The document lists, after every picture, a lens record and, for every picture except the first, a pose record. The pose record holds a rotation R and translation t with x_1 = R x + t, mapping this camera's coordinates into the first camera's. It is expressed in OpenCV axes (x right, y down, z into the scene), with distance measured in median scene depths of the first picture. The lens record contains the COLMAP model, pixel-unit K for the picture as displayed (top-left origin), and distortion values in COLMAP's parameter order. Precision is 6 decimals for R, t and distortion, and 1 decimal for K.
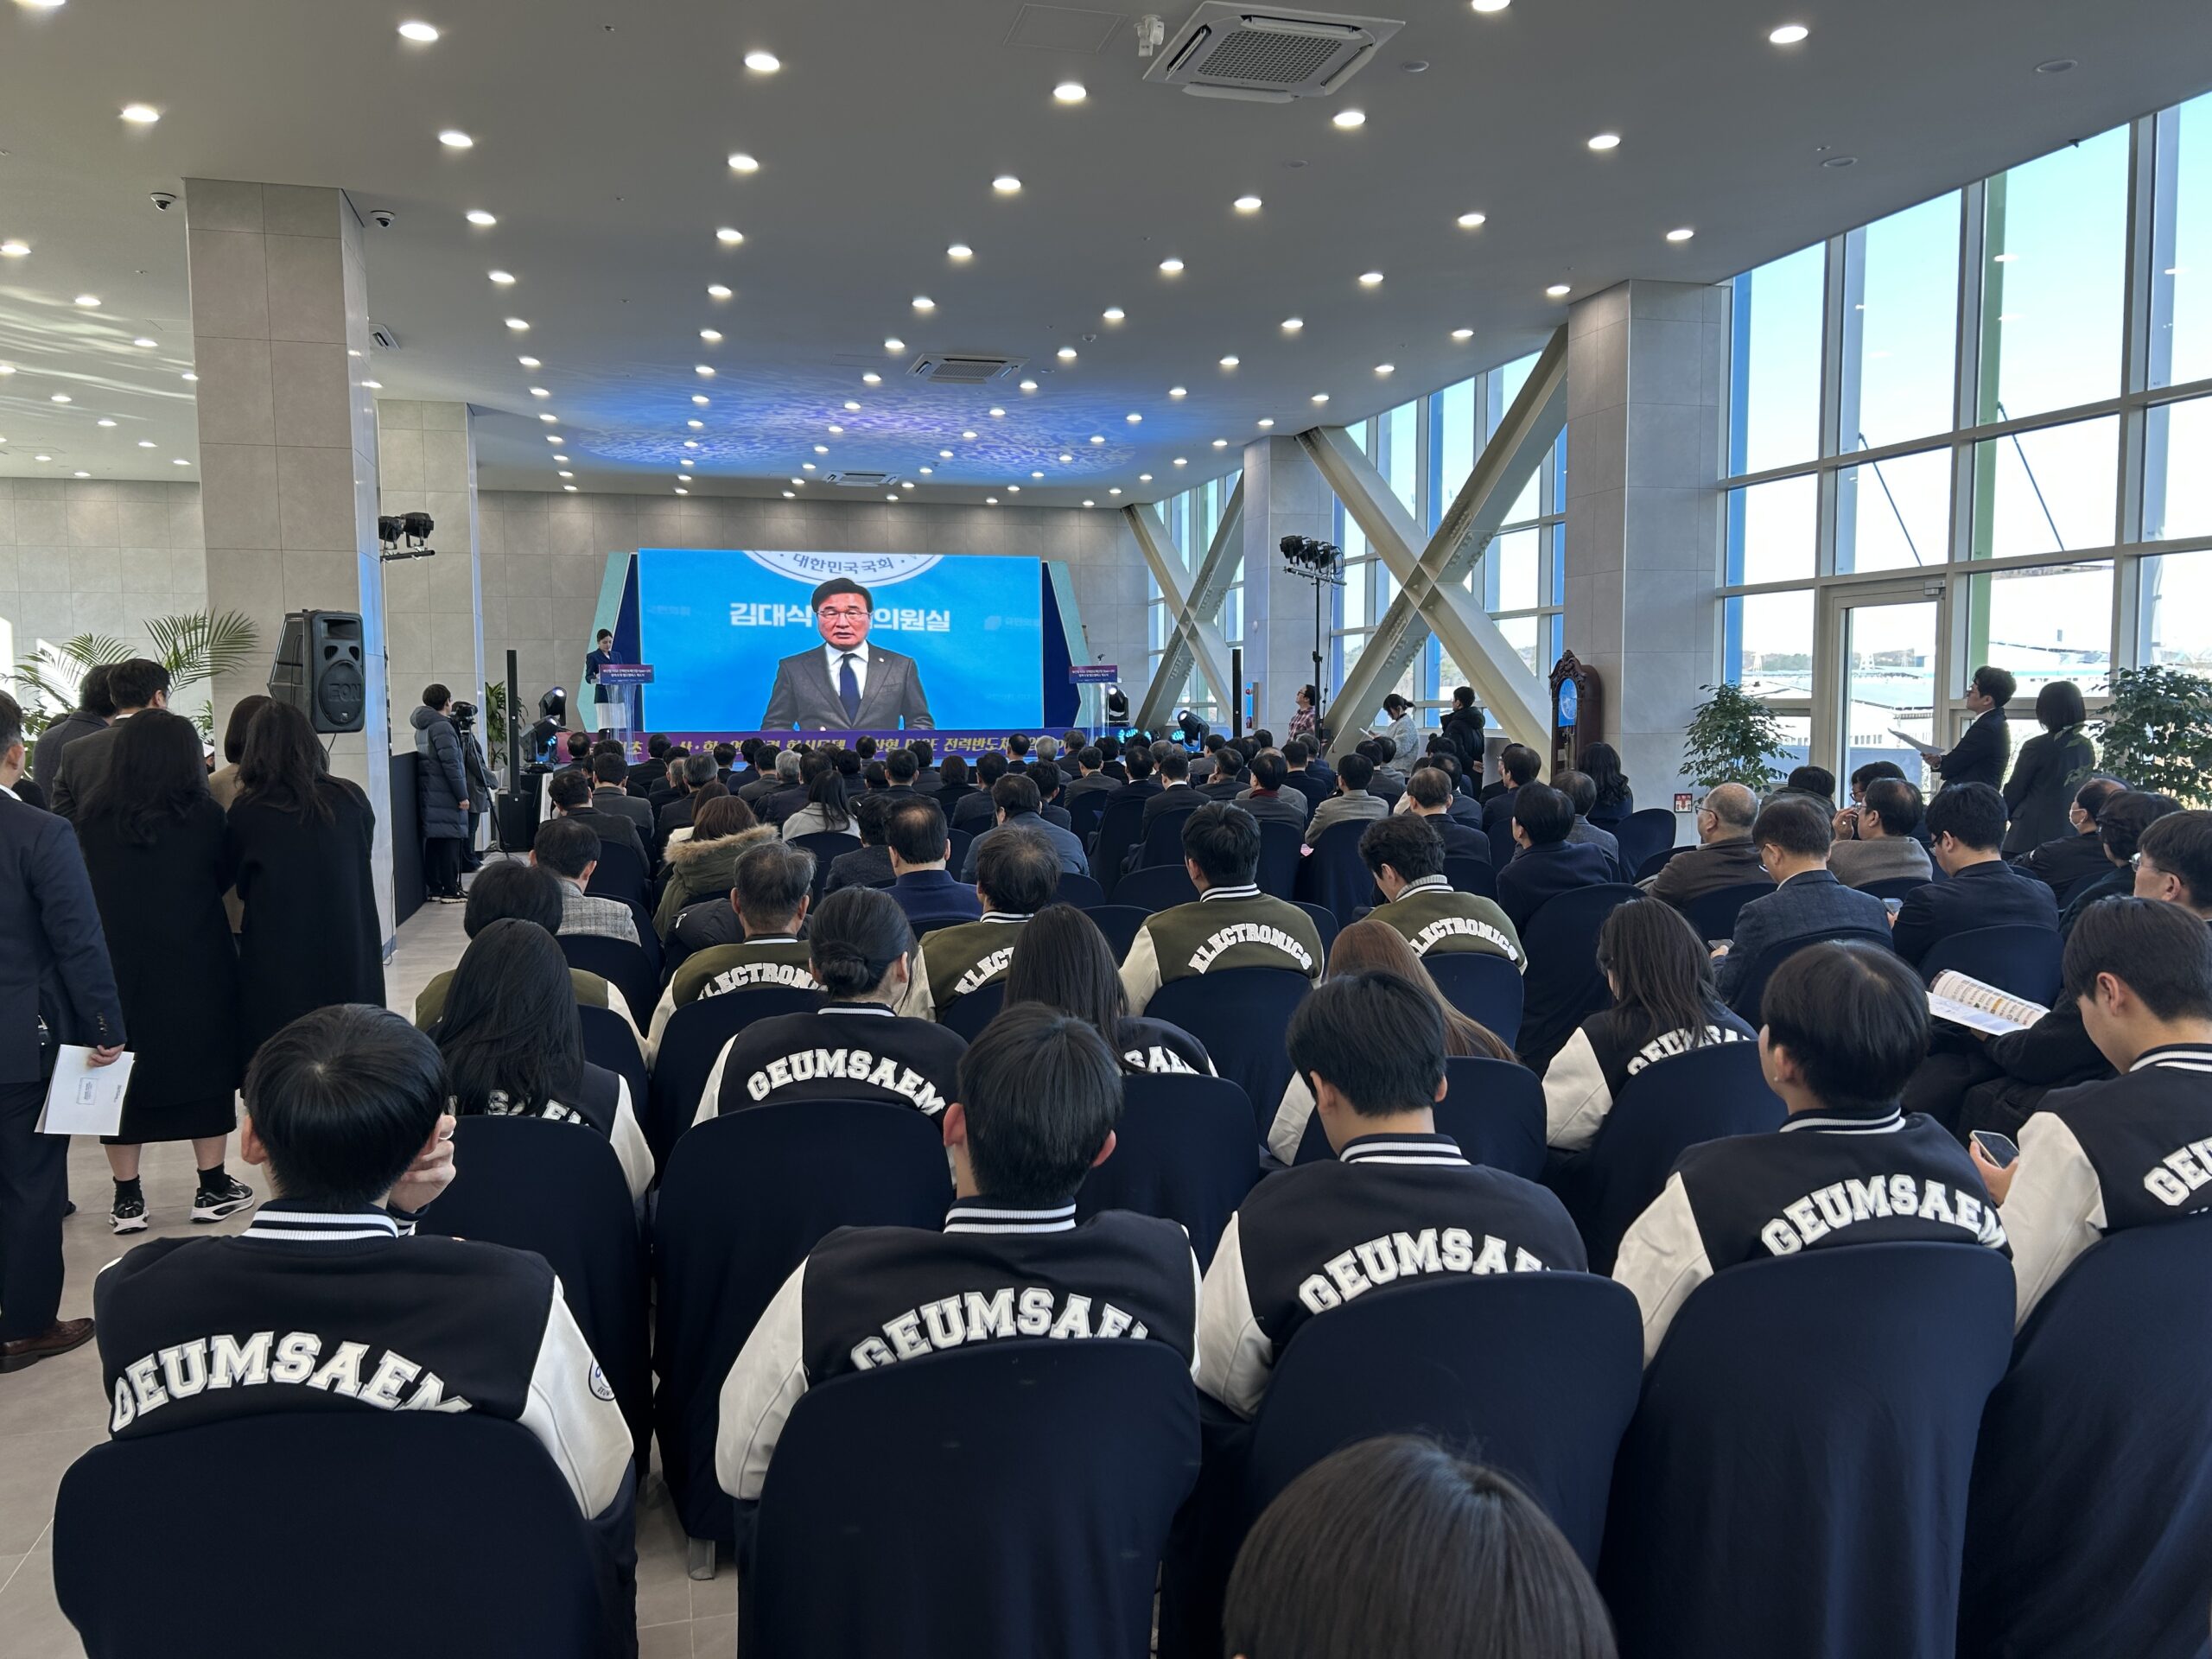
lens RADIAL K [[1774.2, 0, 1106.0], [0, 1774.2, 829.5], [0, 0, 1]] dist [0.053785, 0.000823]
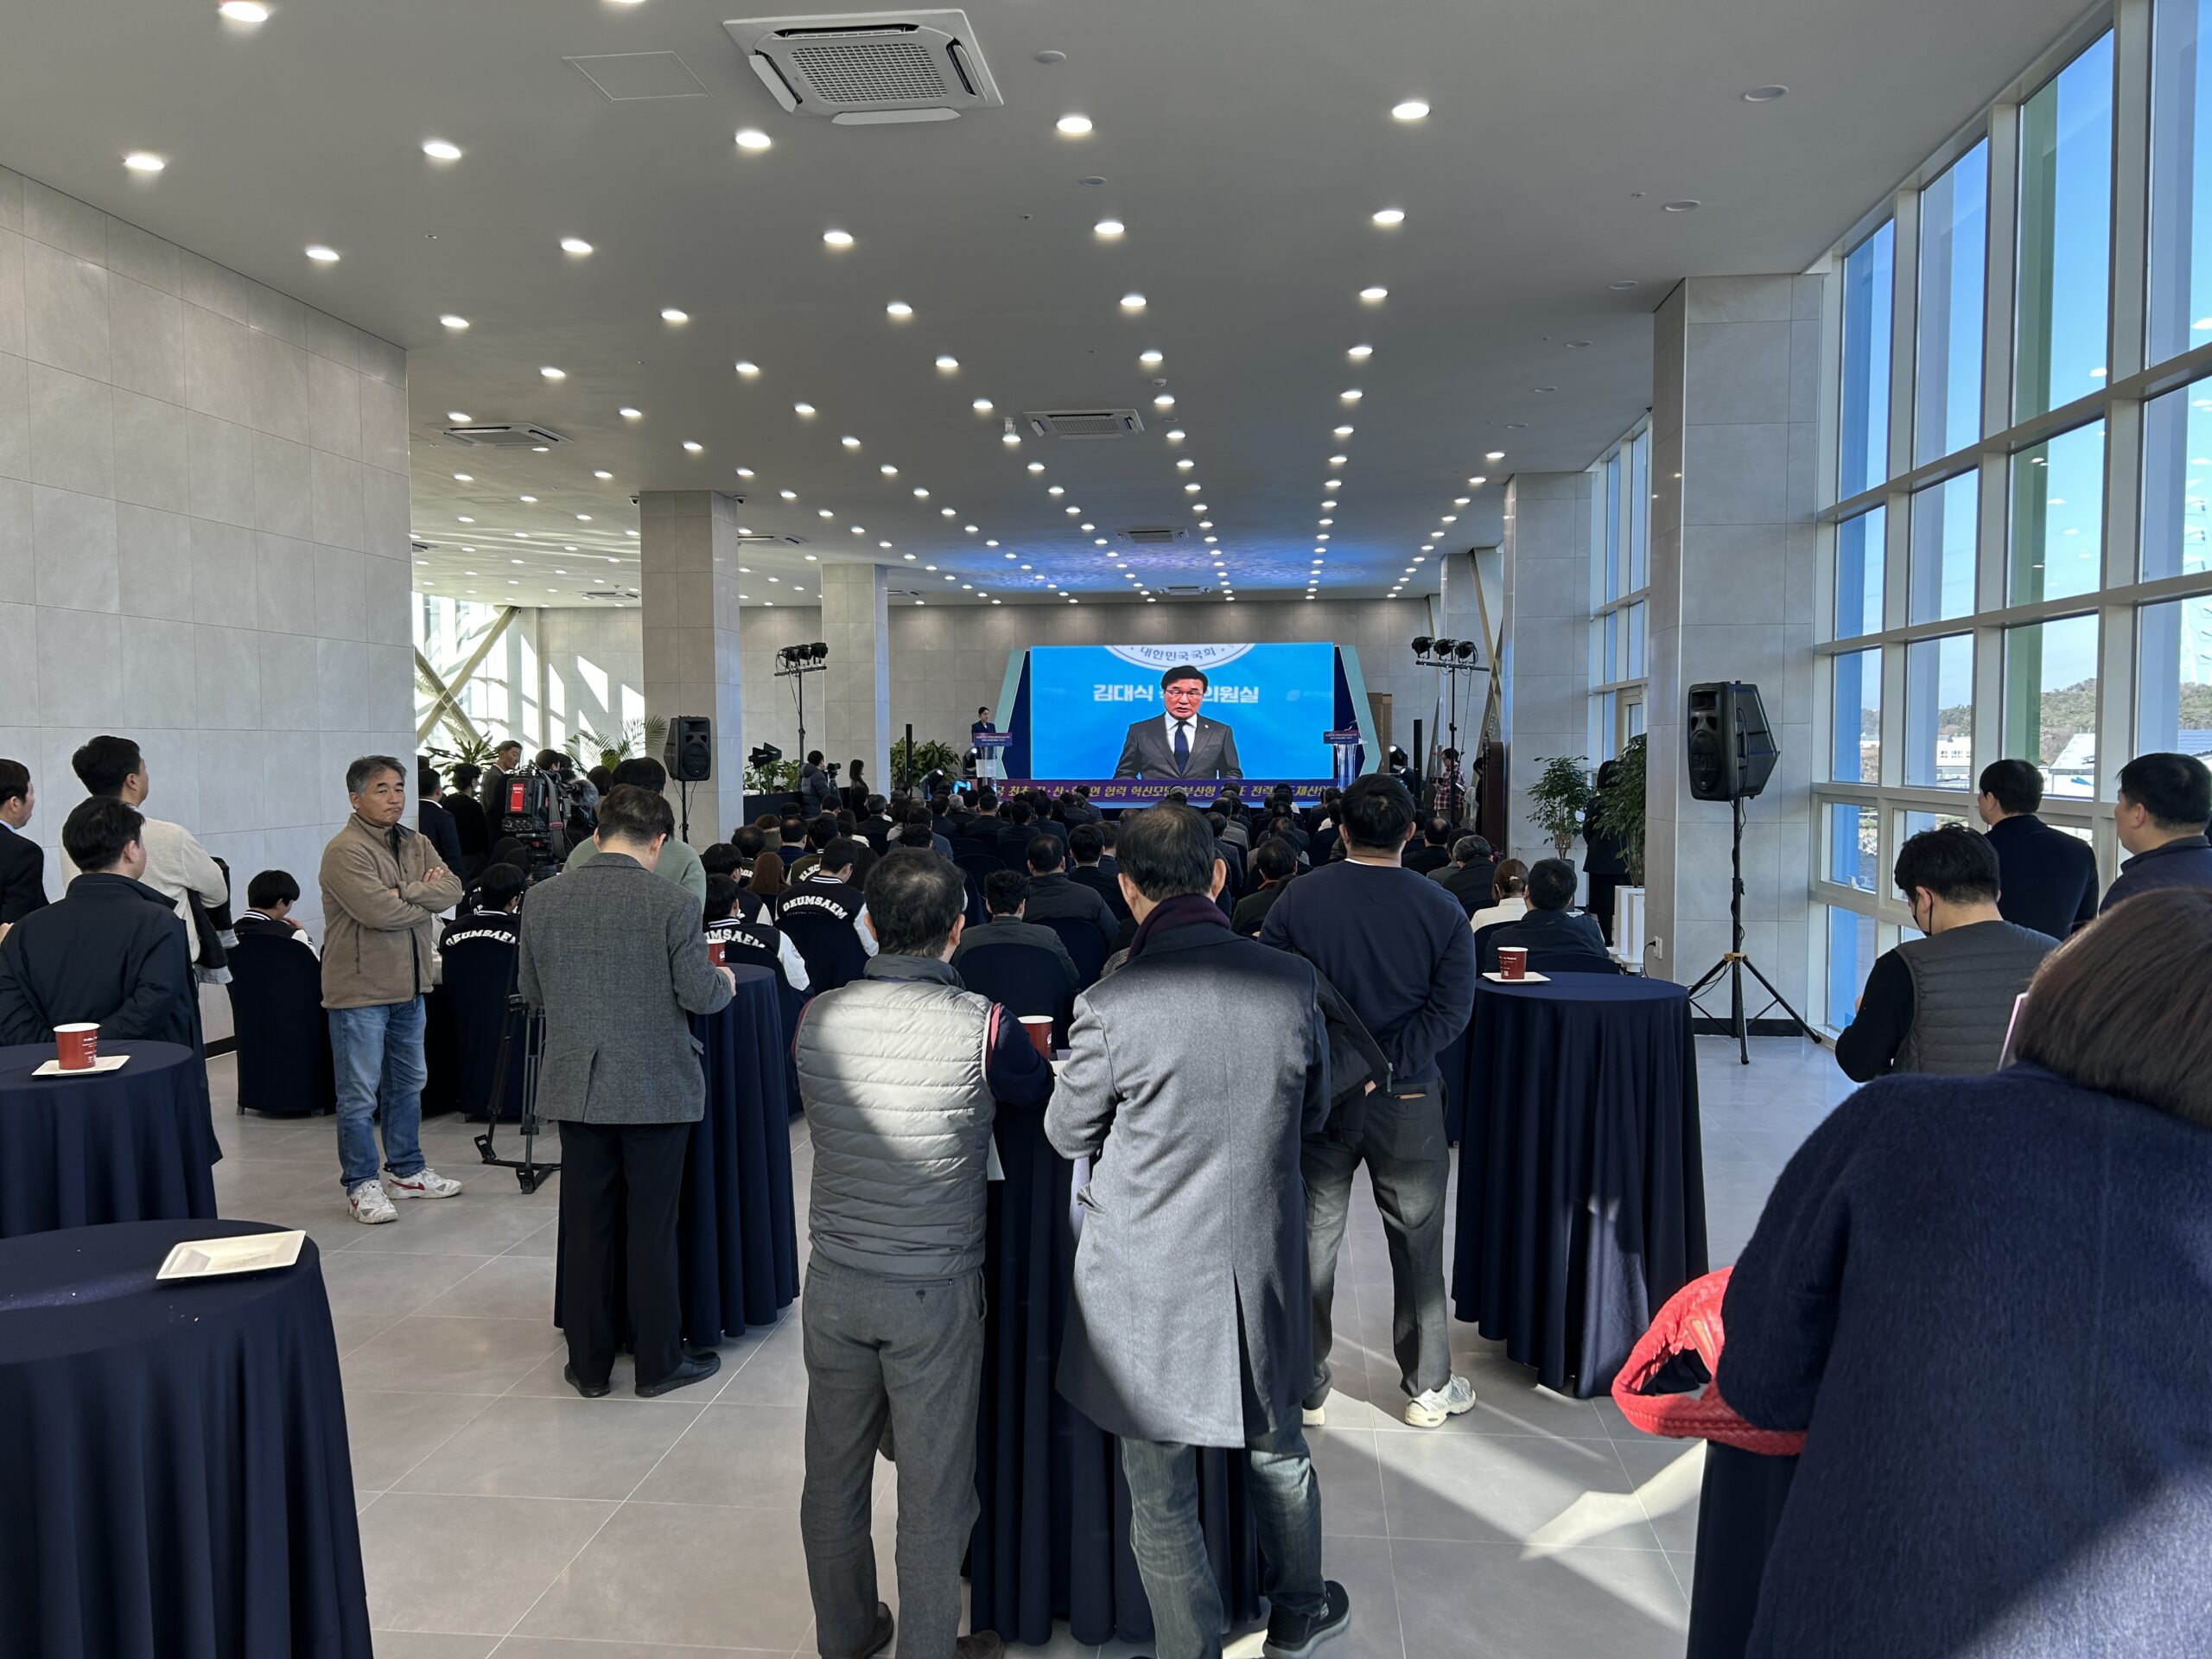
lens RADIAL K [[1774.2, 0, 1106.0], [0, 1774.2, 829.5], [0, 0, 1]] dist [0.053785, 0.000823]
pose [[0.937699, 0.014224, -0.347158, 0.259626], [-0.023246, 0.999491, -0.021837, 0.011397], [0.346670, 0.028546, 0.937552, -0.248288]]
